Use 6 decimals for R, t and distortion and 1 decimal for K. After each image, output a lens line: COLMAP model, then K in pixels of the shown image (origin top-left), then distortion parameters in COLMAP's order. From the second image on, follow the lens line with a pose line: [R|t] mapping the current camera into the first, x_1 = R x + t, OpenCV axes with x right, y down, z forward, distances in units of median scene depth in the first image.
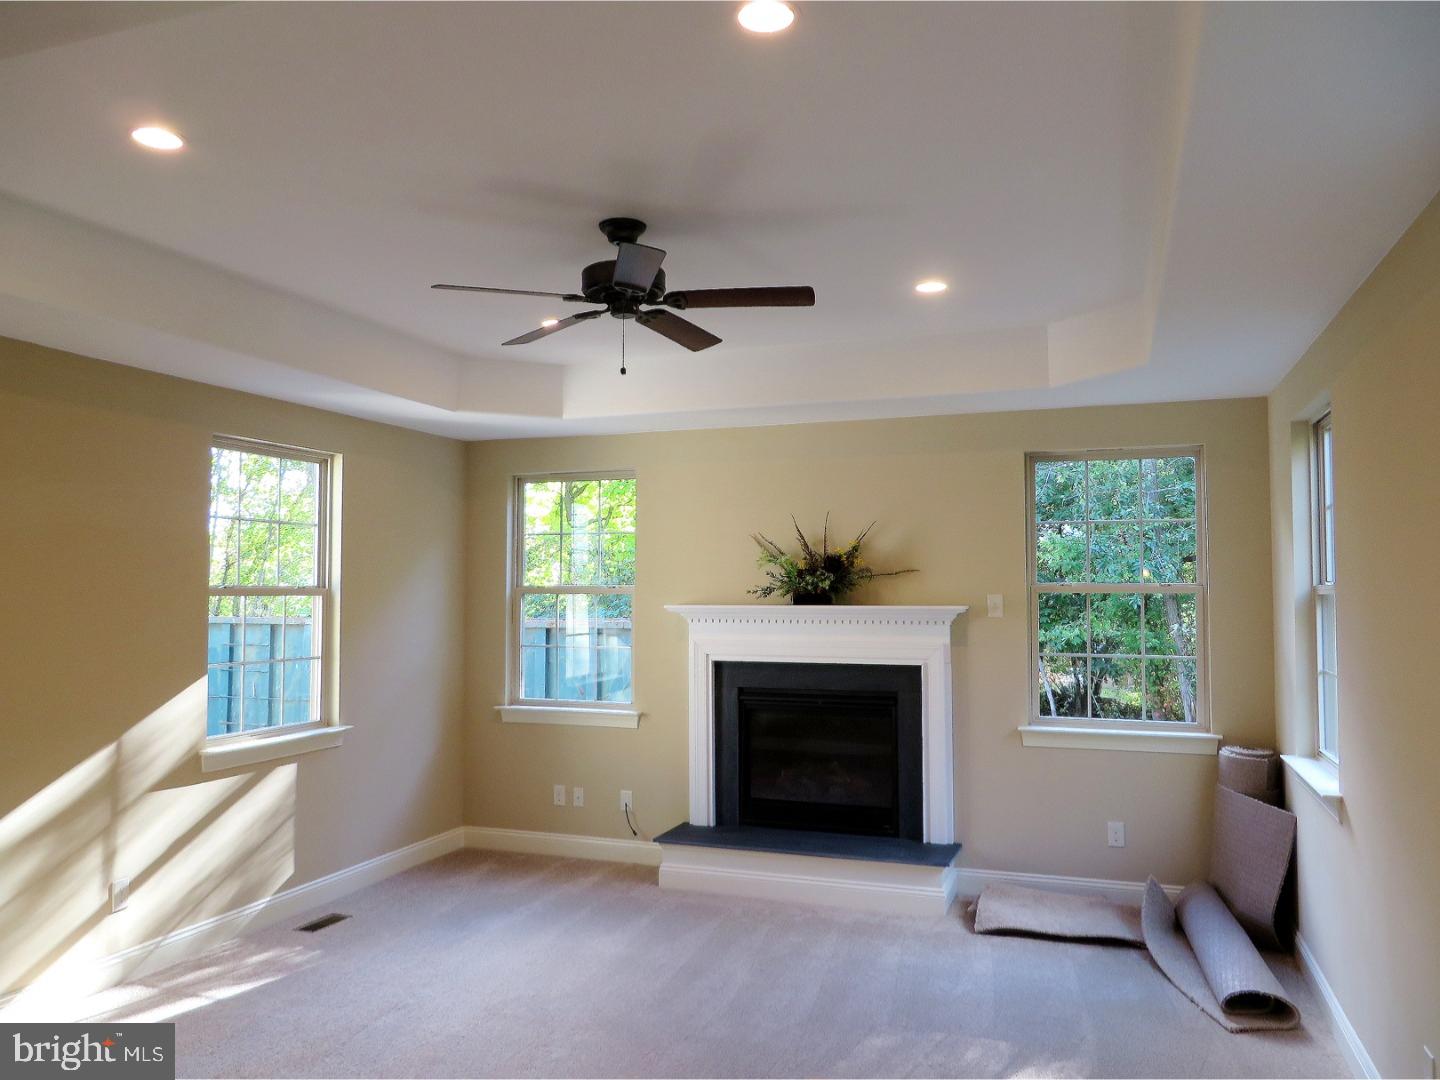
lens RADIAL K [[1071.4, 0, 721.9], [0, 1071.4, 530.0], [0, 0, 1]] dist [0.007132, -0.005043]
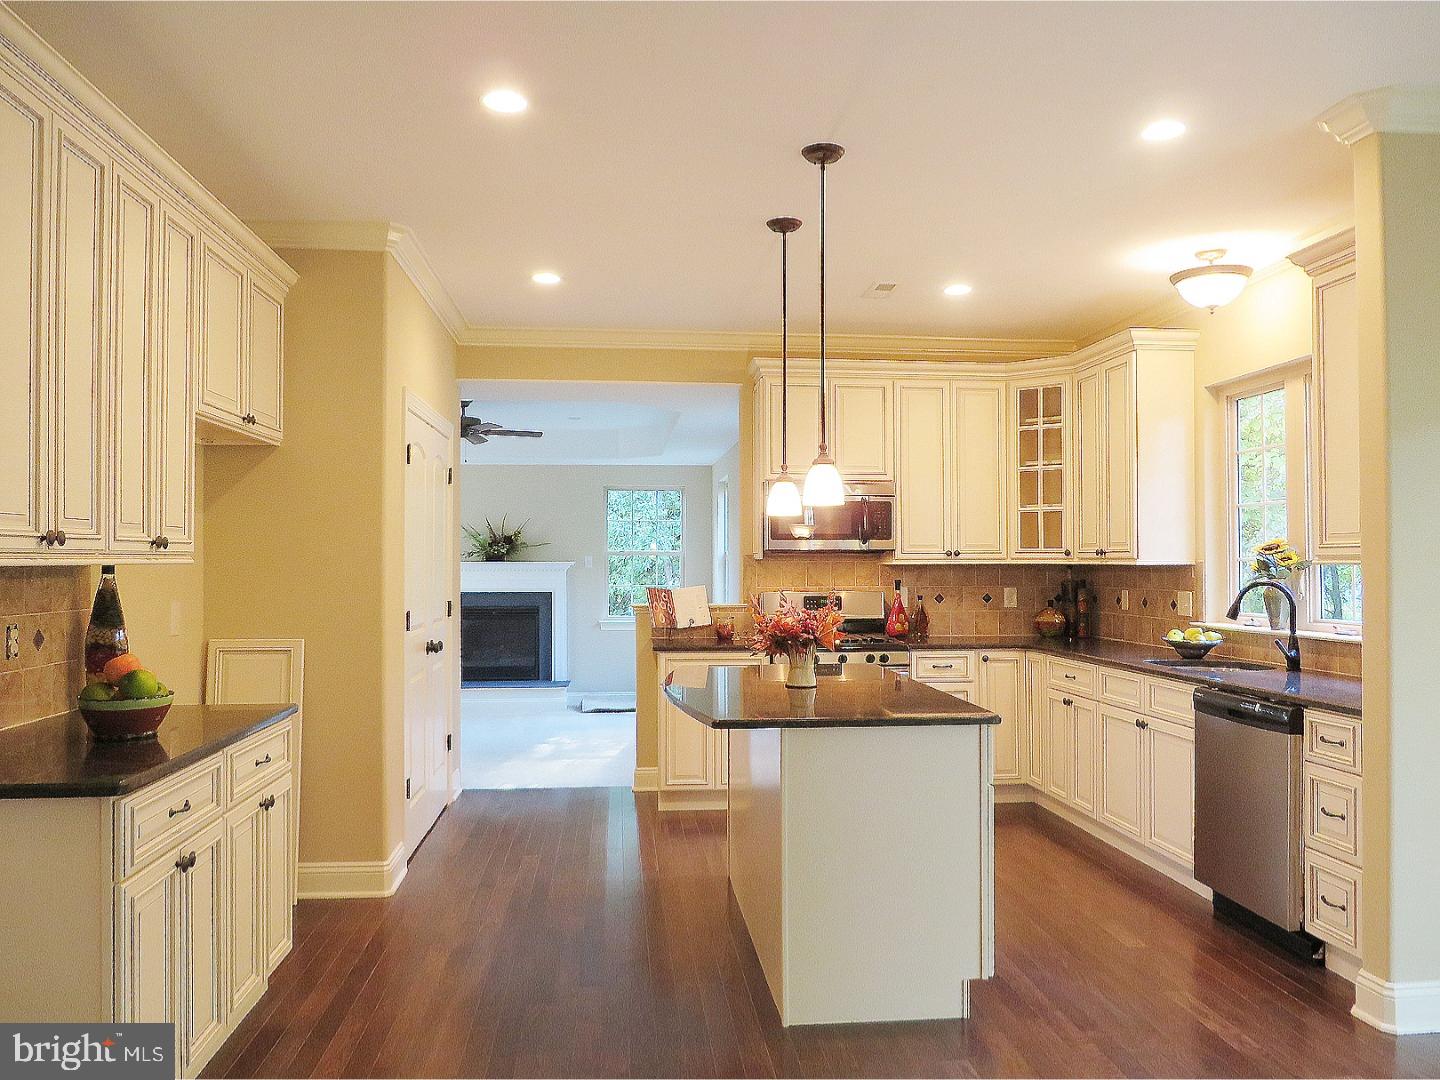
lens RADIAL K [[1071.4, 0, 720.3], [0, 1071.4, 542.3], [0, 0, 1]] dist [0.007132, -0.005043]
pose [[0.902884, 0.007704, 0.429815, -0.375144], [-0.022636, 0.999304, 0.029640, -0.029716], [-0.429287, -0.036491, 0.902430, -0.889209]]
